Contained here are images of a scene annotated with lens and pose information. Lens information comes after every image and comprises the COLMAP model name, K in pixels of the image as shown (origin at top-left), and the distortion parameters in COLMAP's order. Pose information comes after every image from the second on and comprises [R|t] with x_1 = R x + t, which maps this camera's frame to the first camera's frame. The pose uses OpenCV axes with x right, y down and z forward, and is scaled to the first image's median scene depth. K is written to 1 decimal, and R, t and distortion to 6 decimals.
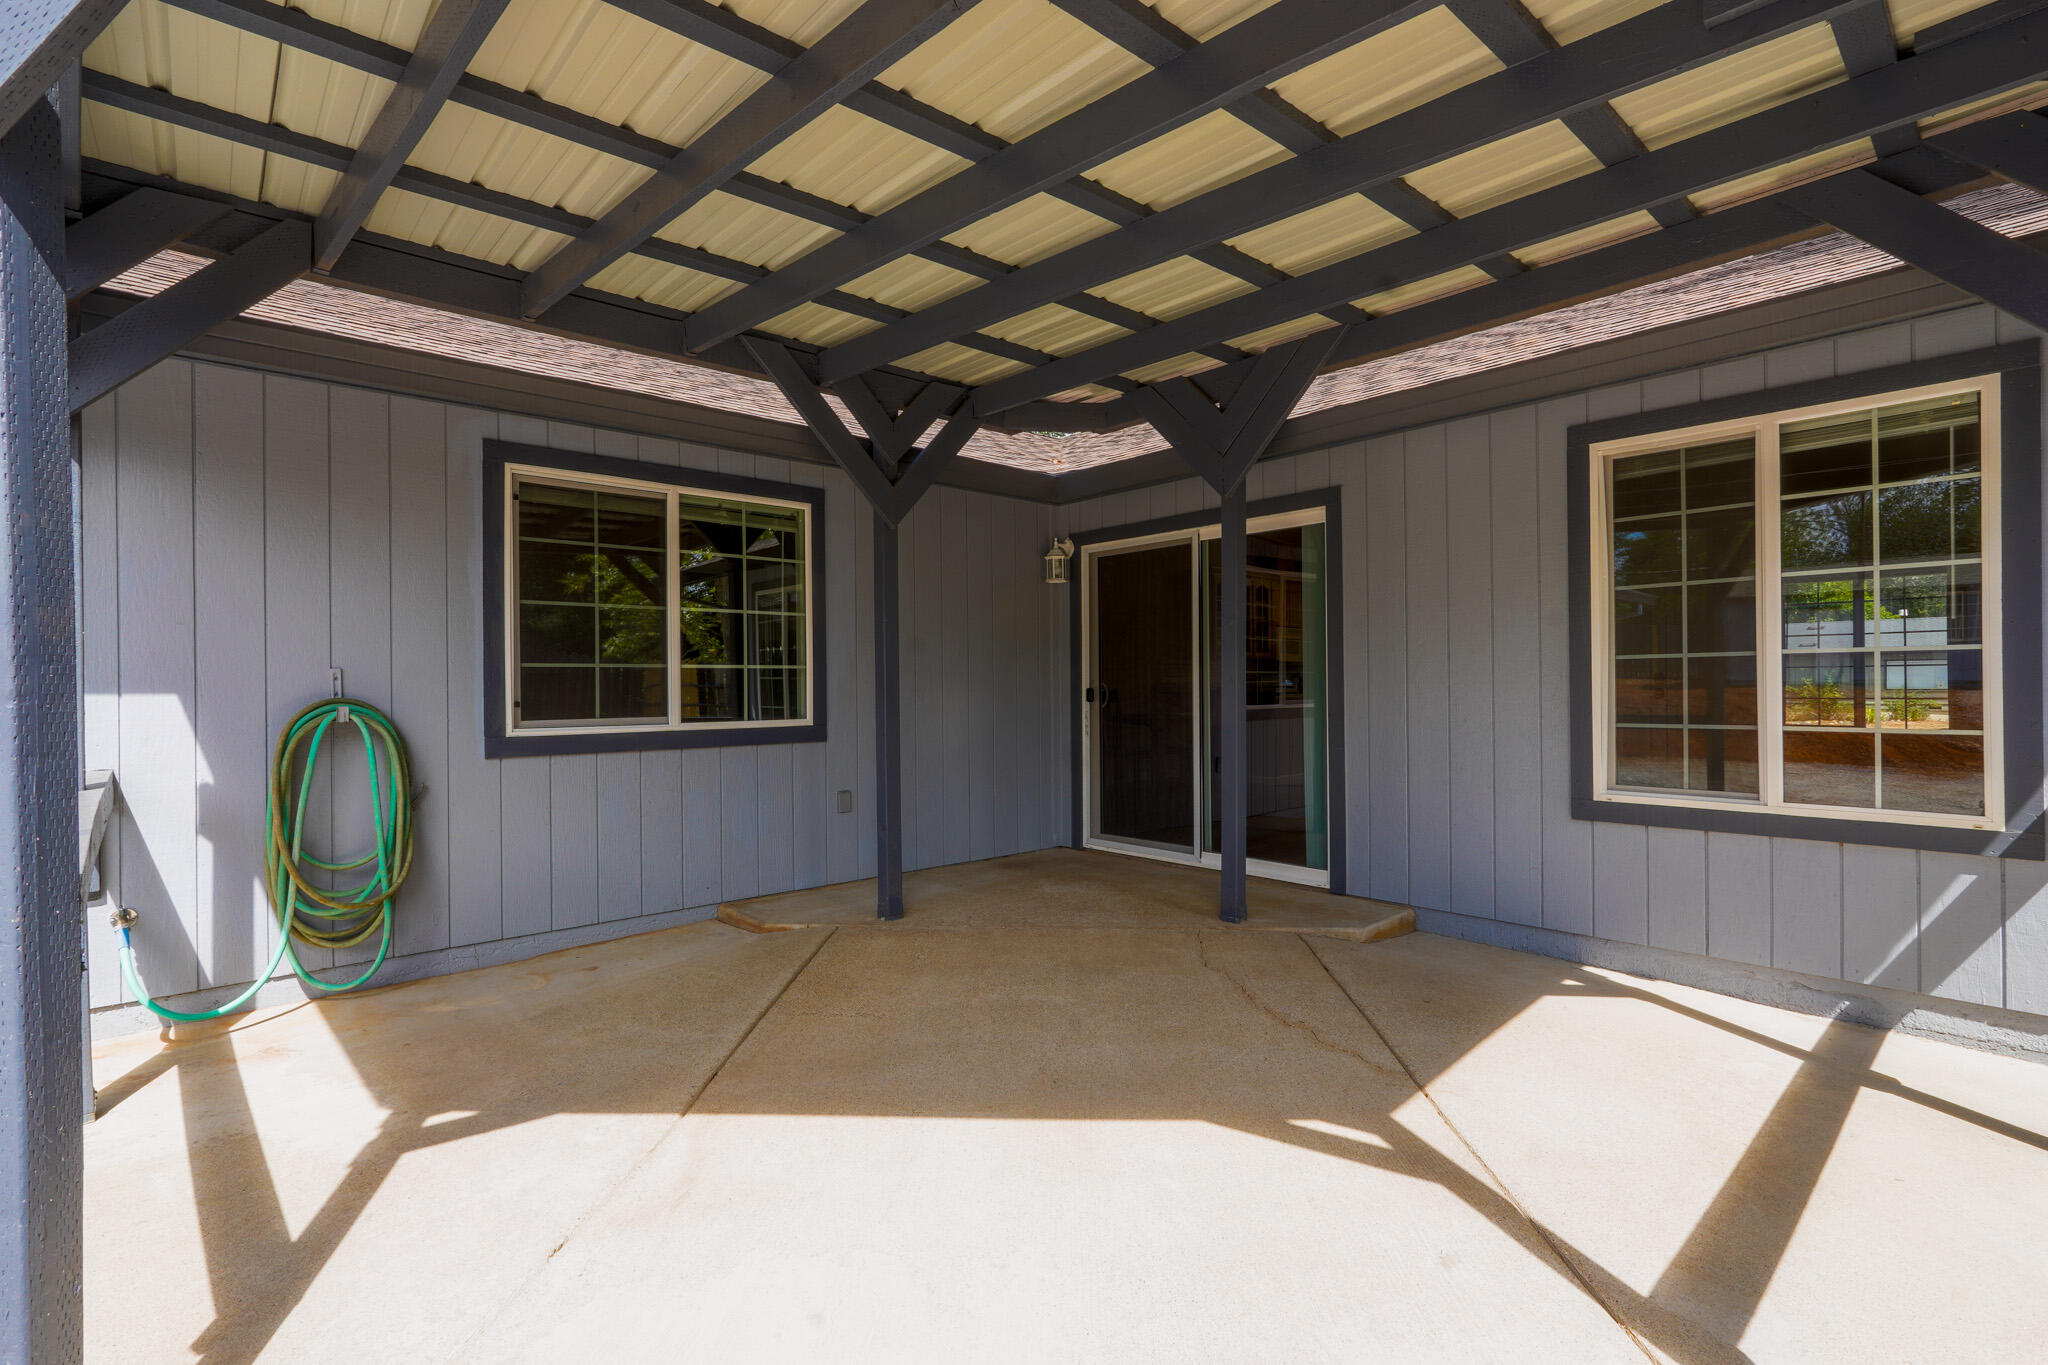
lens RADIAL K [[947.3, 0, 1018.5], [0, 947.3, 682.6], [0, 0, 1]] dist [-0.003059, 0.000673]
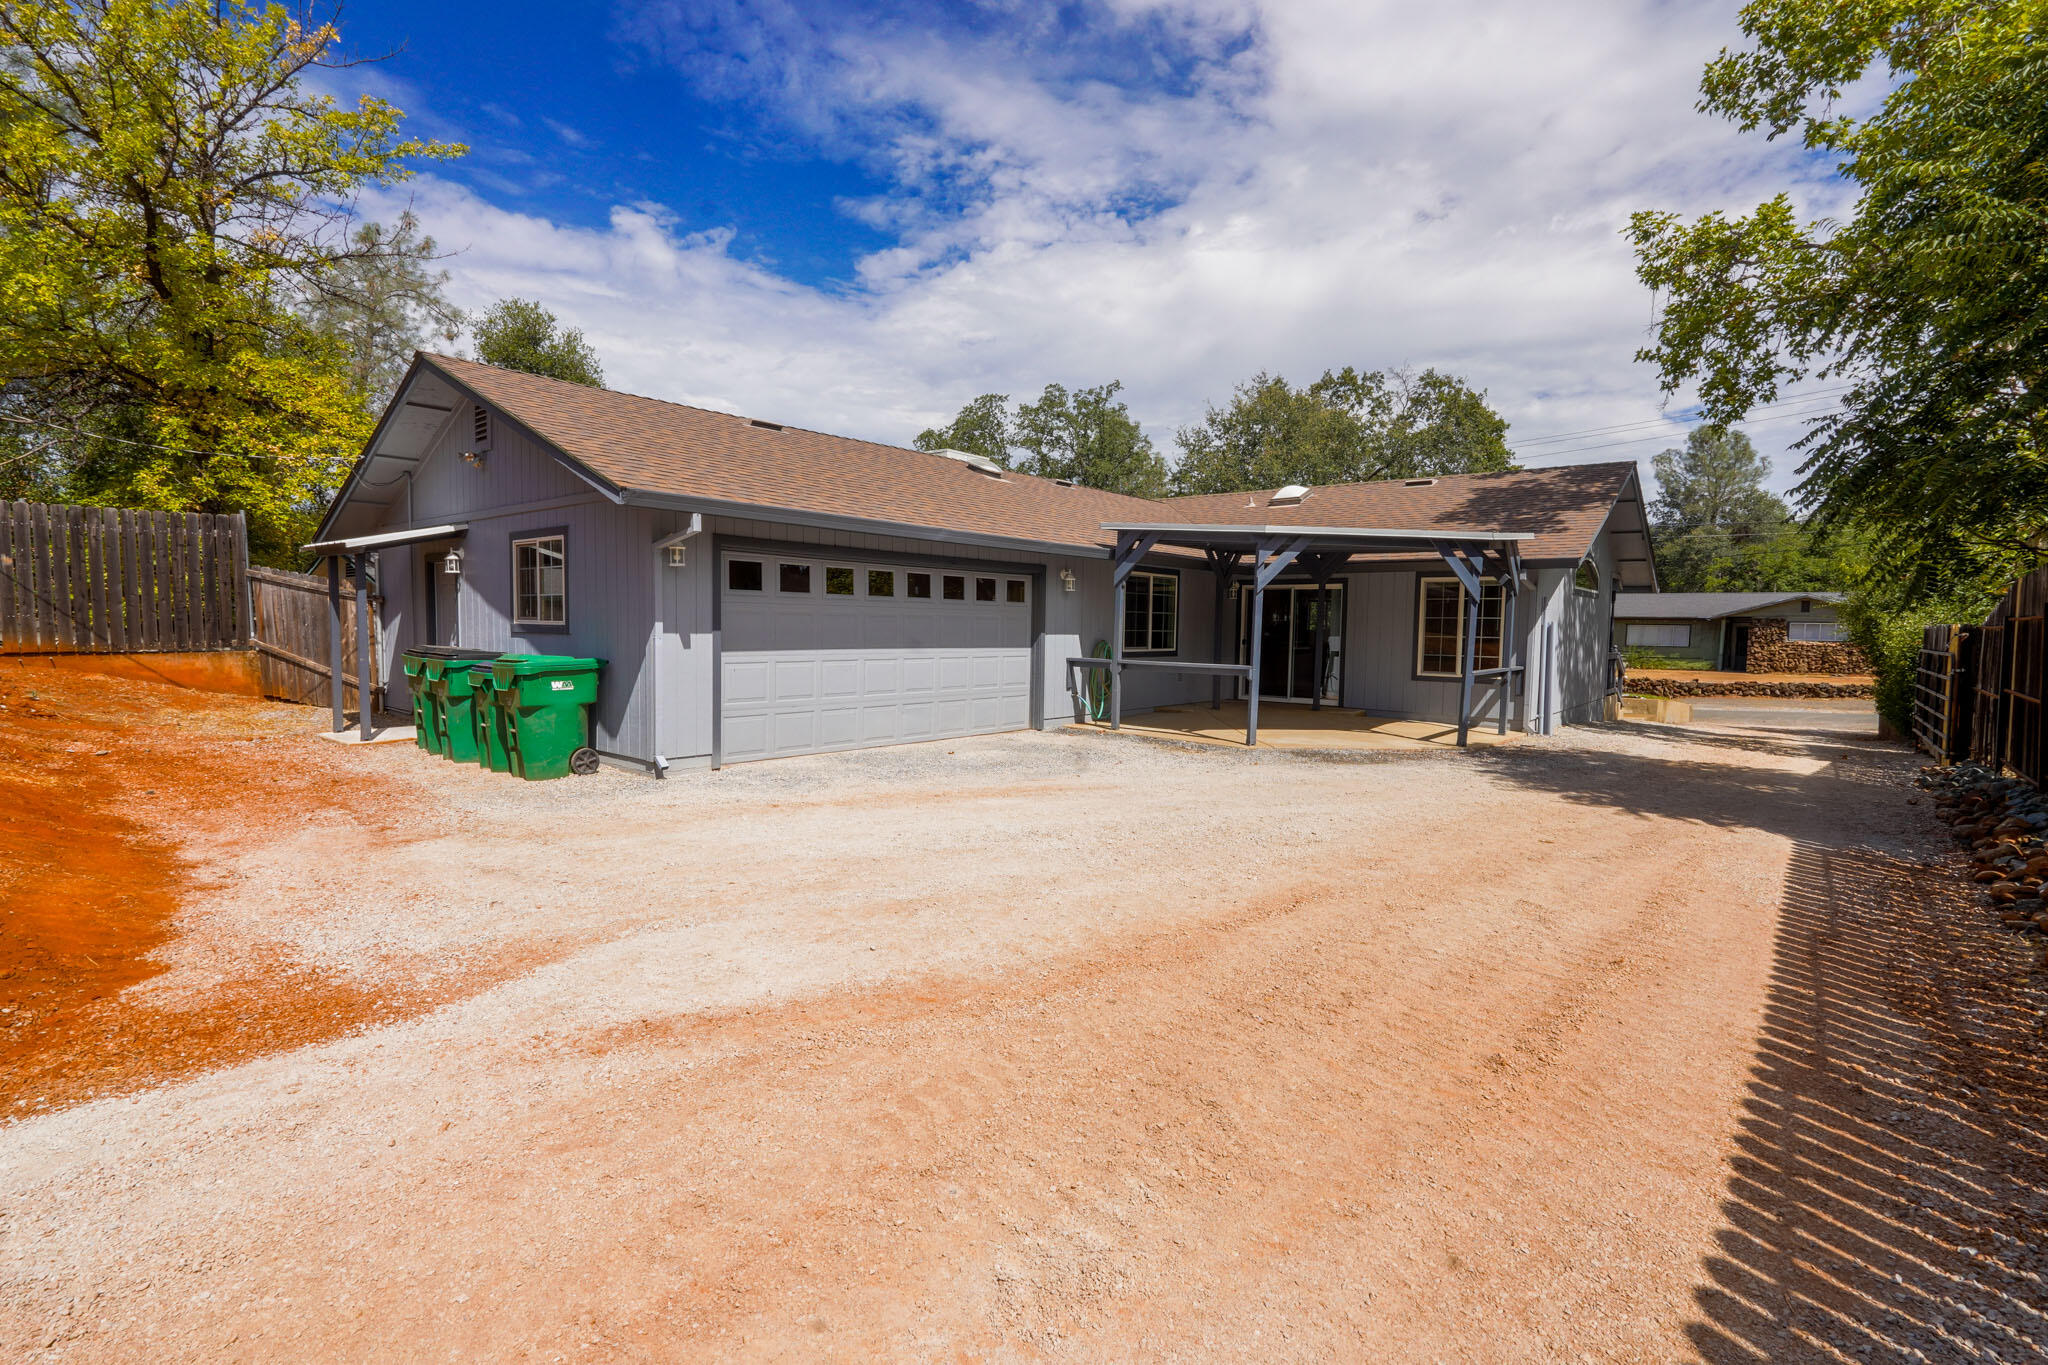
lens RADIAL K [[947.3, 0, 1018.5], [0, 947.3, 682.6], [0, 0, 1]] dist [-0.003059, 0.000673]
pose [[0.986797, 0.012452, 0.161482, -1.297182], [-0.023693, 0.997413, 0.067870, -0.048978], [-0.160219, -0.070799, 0.984539, -2.034331]]
